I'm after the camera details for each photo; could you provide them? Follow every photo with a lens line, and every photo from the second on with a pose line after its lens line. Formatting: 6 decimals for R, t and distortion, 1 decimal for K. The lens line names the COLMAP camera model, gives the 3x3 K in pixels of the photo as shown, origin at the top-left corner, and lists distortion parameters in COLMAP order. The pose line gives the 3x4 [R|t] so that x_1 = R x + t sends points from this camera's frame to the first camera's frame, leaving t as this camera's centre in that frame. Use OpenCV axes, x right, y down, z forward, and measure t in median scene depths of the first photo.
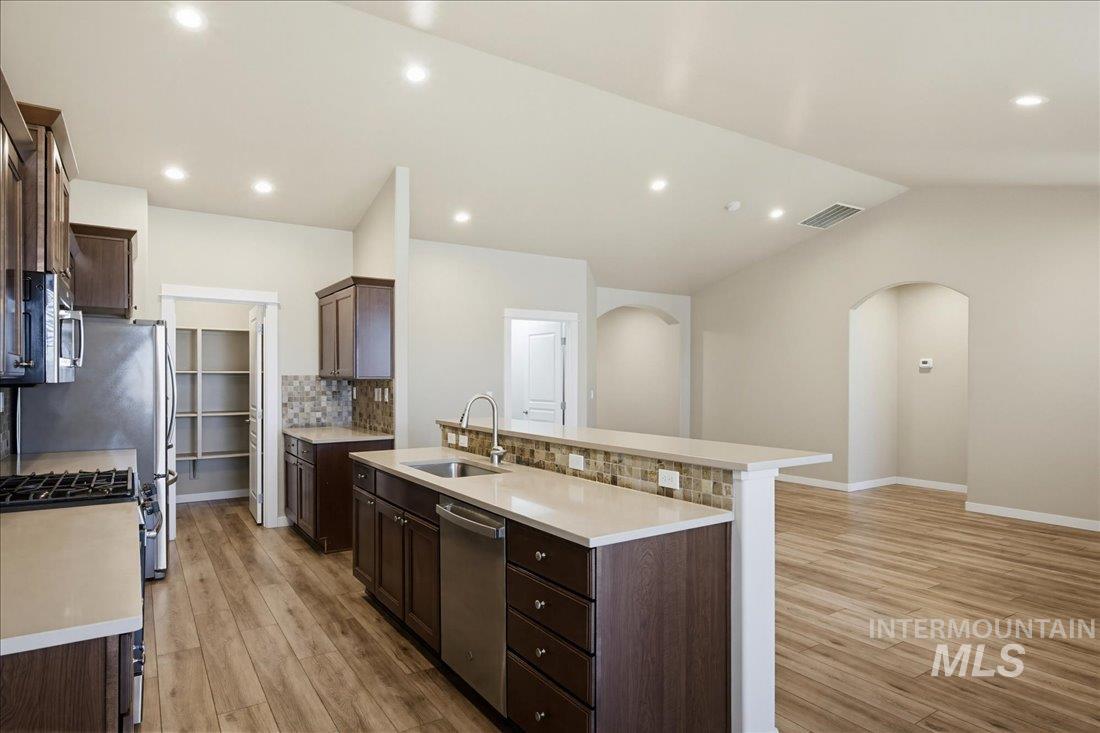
lens RADIAL K [[631.2, 0, 555.4], [0, 631.2, 376.2], [0, 0, 1]] dist [-0.001983, 0.000789]
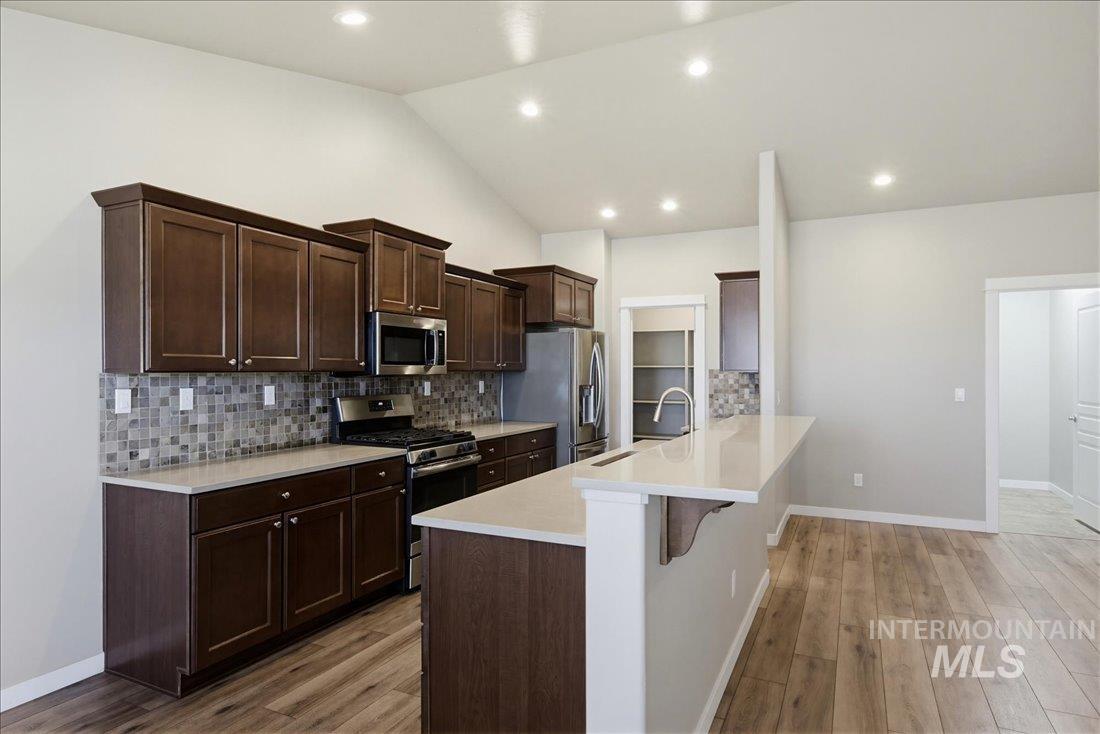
lens RADIAL K [[621.0, 0, 550.0], [0, 621.0, 367.0], [0, 0, 1]] dist [-0.019799, 0.000381]
pose [[0.504490, -0.008928, -0.863371, 0.427461], [0.004425, 0.999960, -0.007754, 0.002378], [0.863406, 0.000092, 0.504510, 0.254596]]
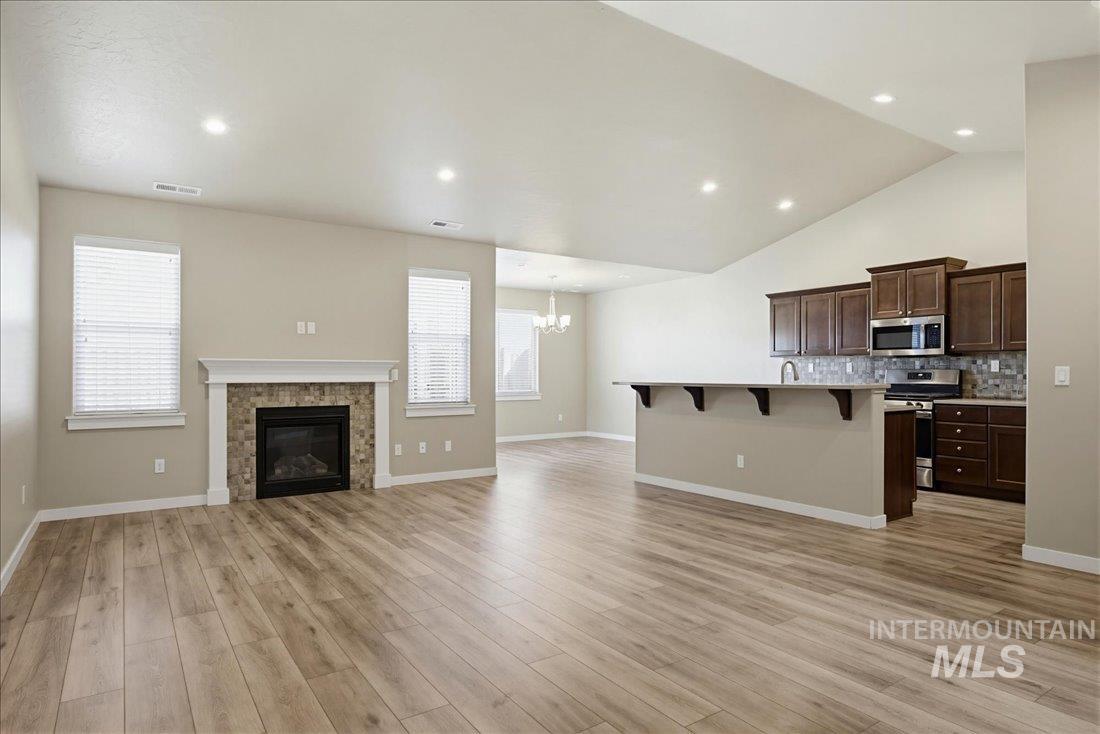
lens RADIAL K [[632.7, 0, 552.3], [0, 632.7, 369.5], [0, 0, 1]] dist [-0.034223, 0.042817]
pose [[-0.999853, 0.000317, -0.017125, 0.372786], [0.000443, 0.999973, -0.007364, 0.045462], [0.017123, -0.007371, -0.999826, 1.875455]]
